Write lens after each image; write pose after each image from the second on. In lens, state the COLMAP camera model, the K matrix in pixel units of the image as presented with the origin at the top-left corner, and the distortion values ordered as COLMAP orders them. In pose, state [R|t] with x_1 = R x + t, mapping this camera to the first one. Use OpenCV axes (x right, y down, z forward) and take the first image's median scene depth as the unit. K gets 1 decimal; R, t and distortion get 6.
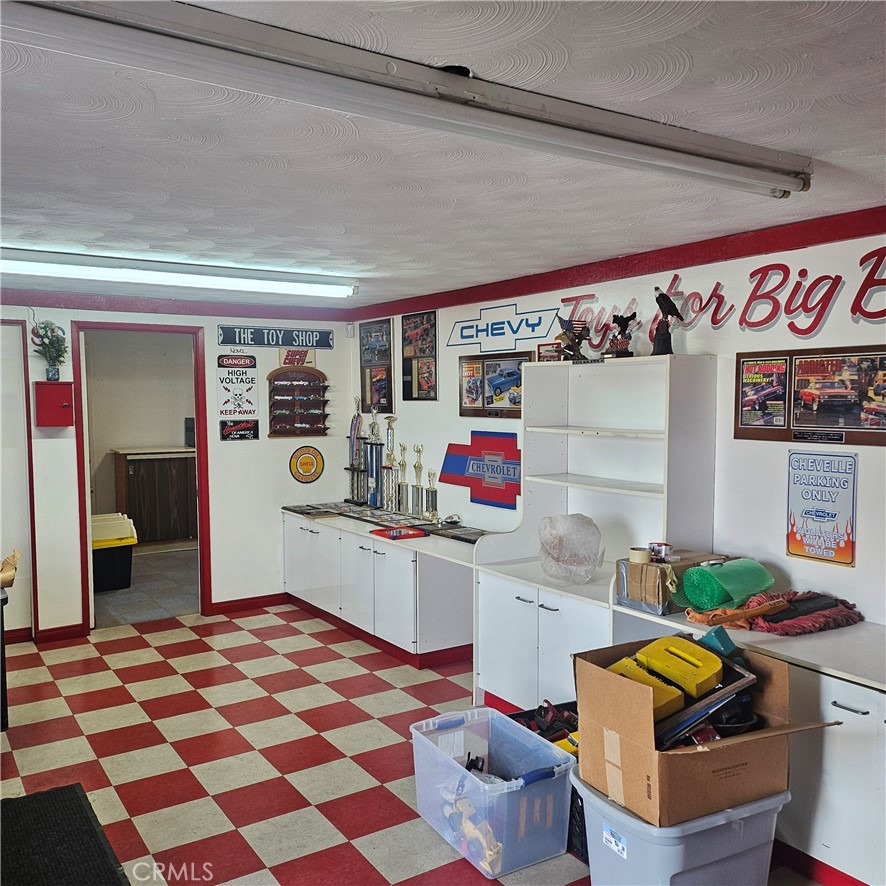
lens RADIAL K [[826.9, 0, 437.9], [0, 826.9, 444.6], [0, 0, 1]] dist [0.063259, 0.000000]
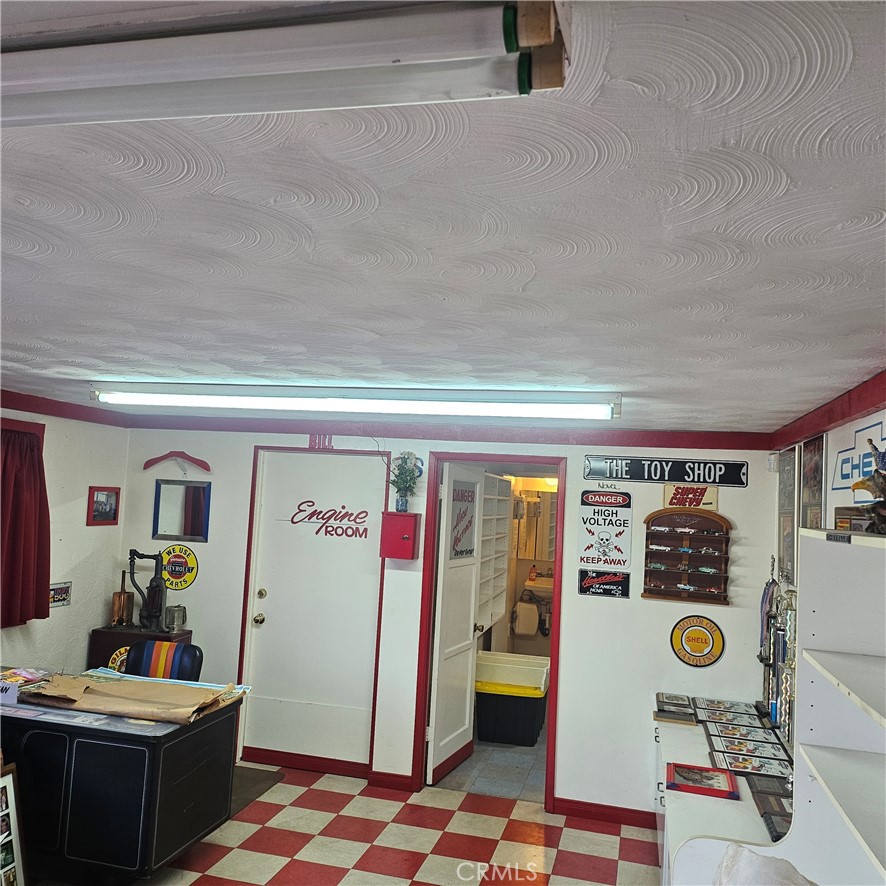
lens RADIAL K [[826.9, 0, 440.6], [0, 826.9, 440.3], [0, 0, 1]] dist [0.063259, 0.000000]
pose [[0.669950, -0.009187, -0.742349, 0.256769], [-0.105352, 0.988628, -0.107313, -0.051845], [0.734893, 0.150102, 0.661363, 0.326232]]
